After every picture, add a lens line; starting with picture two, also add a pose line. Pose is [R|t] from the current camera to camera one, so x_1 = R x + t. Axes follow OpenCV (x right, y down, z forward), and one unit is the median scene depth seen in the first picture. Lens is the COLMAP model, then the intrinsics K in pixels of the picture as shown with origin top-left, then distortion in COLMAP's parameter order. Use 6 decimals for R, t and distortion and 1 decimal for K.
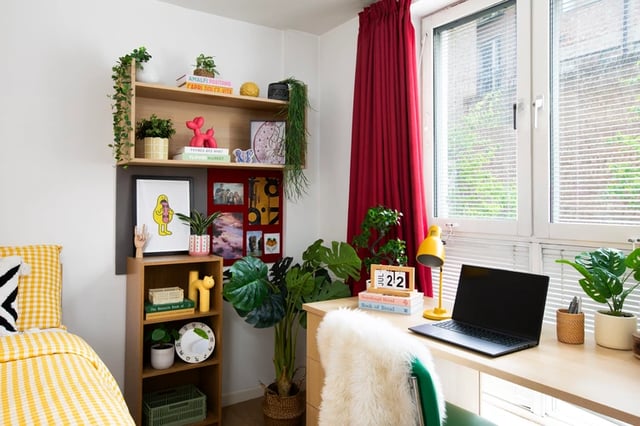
lens RADIAL K [[484.8, 0, 320.0], [0, 484.8, 202.0], [0, 0, 1]] dist [-0.009299, 0.061702]
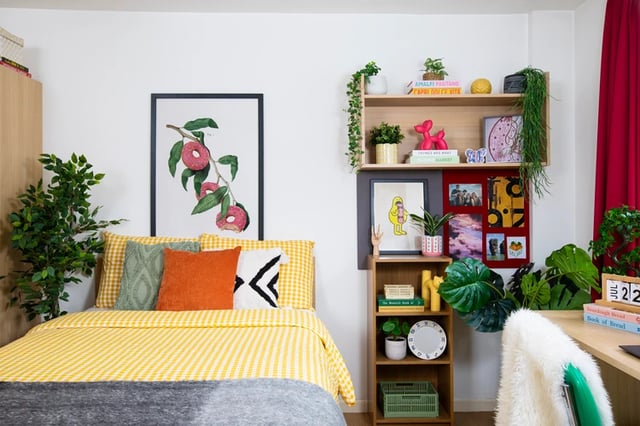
lens RADIAL K [[517.3, 0, 320.0], [0, 517.3, 213.0], [0, 0, 1]] dist [0.006814, 0.004815]
pose [[0.847915, 0.002912, -0.530125, 0.137364], [0.006954, 0.999838, 0.016615, 0.000579], [0.530087, -0.017775, 0.847757, -0.049412]]
